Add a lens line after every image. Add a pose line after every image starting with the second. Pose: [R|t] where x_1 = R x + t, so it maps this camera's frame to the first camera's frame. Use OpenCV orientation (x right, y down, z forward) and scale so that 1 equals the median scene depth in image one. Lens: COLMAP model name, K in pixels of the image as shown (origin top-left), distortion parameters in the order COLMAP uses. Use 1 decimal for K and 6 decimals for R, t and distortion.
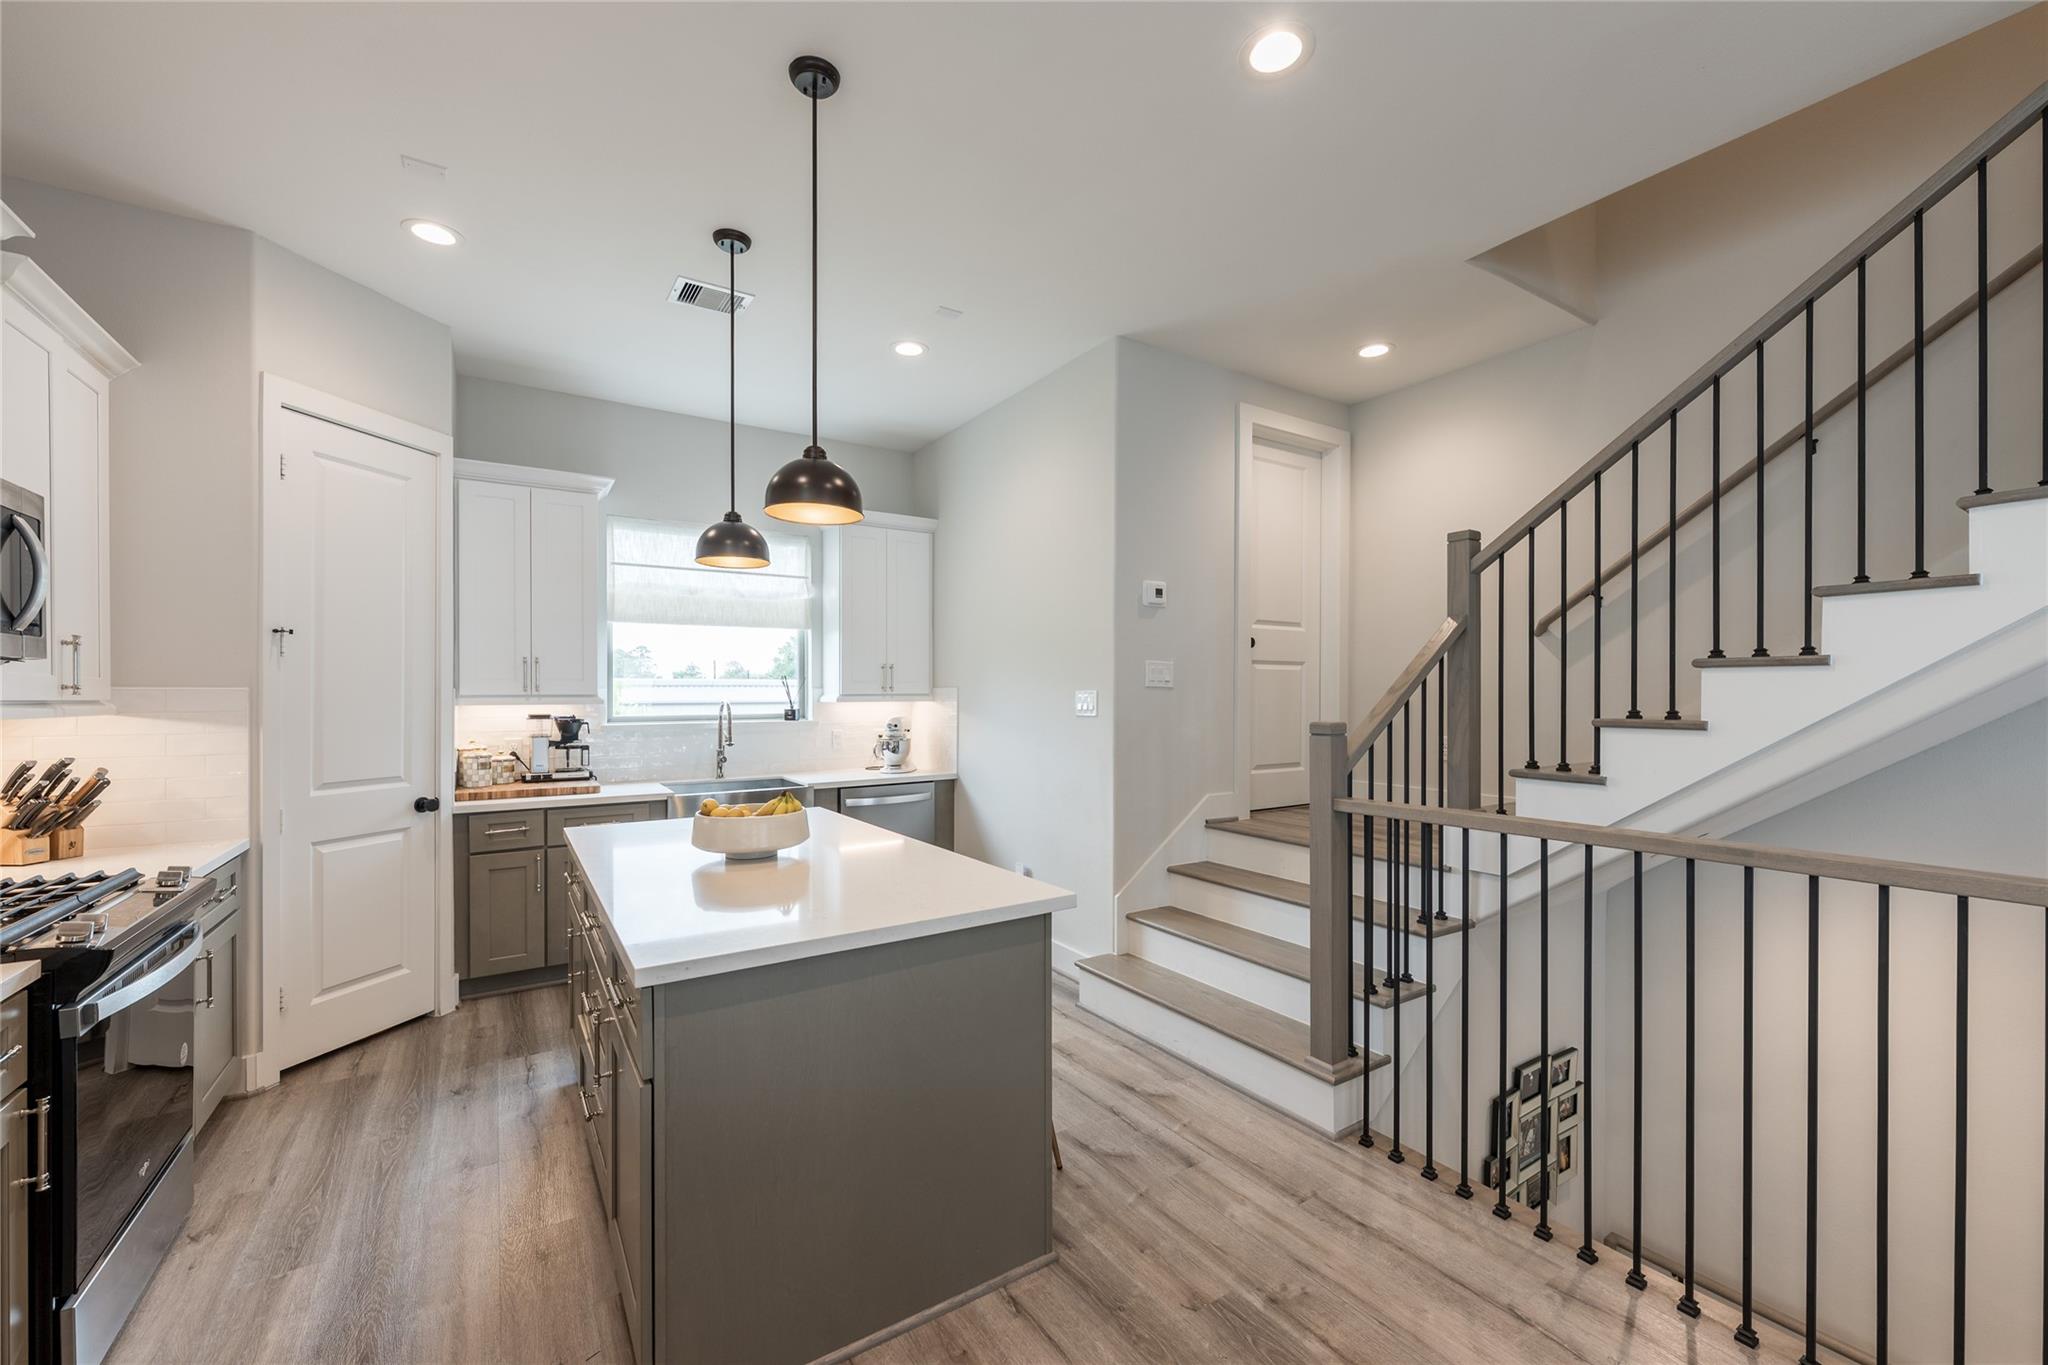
lens RADIAL K [[810.1, 0, 1024.5], [0, 810.1, 696.4], [0, 0, 1]] dist [-0.003855, 0.000046]
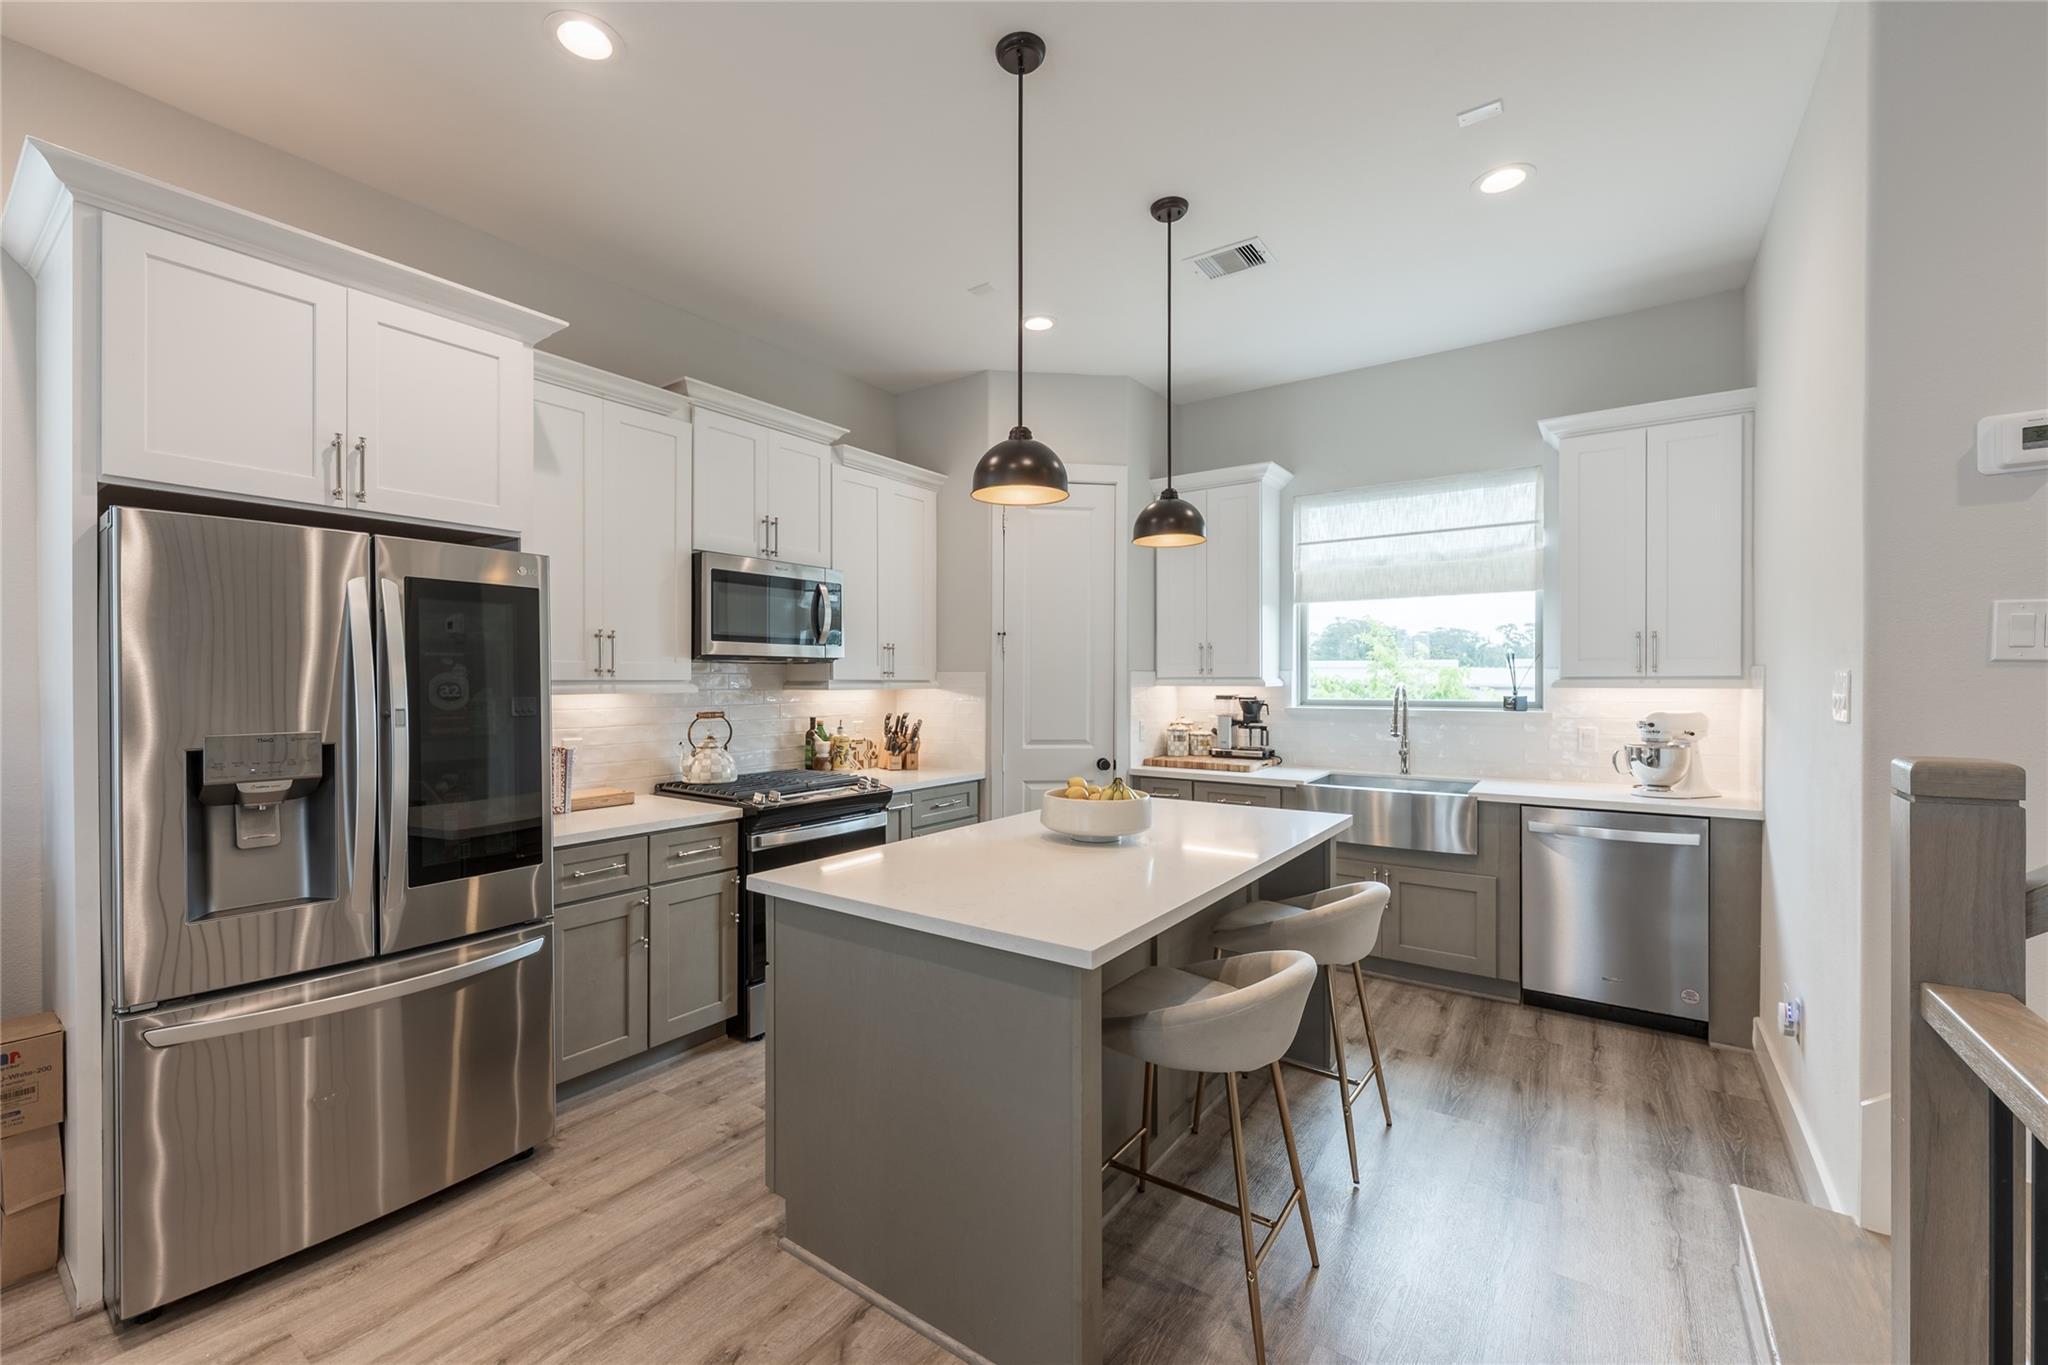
lens RADIAL K [[840.6, 0, 984.3], [0, 840.6, 680.8], [0, 0, 1]] dist [-0.001185, -0.000292]
pose [[0.347298, 0.006209, -0.937734, 0.474795], [-0.002566, 0.999981, 0.005671, -0.003391], [0.937751, 0.000437, 0.347307, 0.414249]]
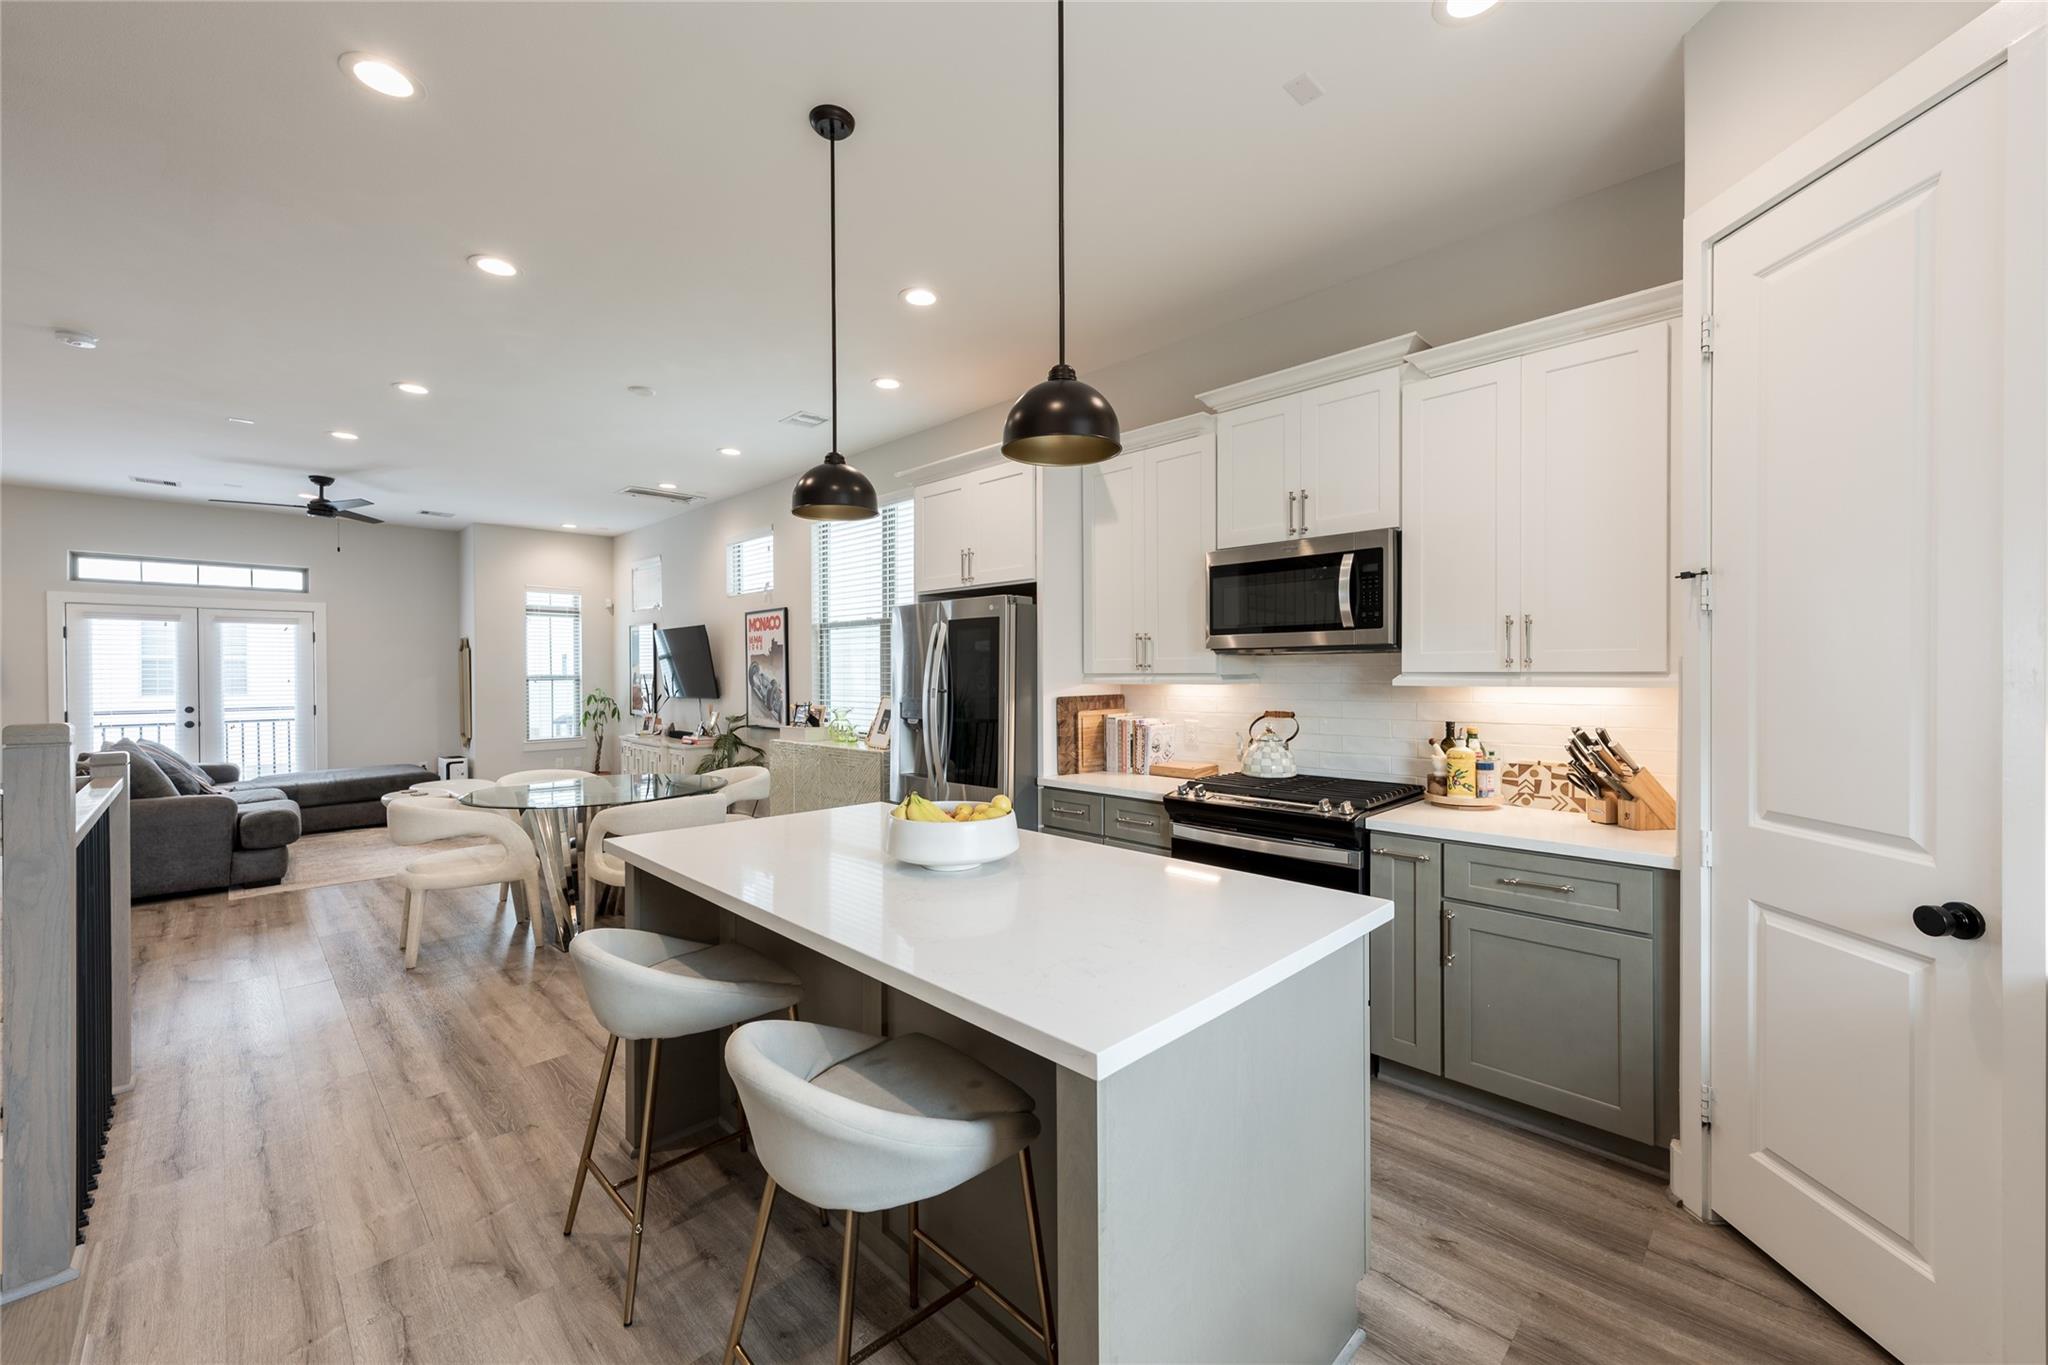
lens RADIAL K [[809.1, 0, 1025.2], [0, 809.1, 677.7], [0, 0, 1]] dist [0.008926, 0.000112]
pose [[-0.978880, 0.009732, -0.204206, -0.197900], [0.008448, 0.999939, 0.007158, -0.001077], [0.204263, 0.005282, -0.978902, 1.485913]]
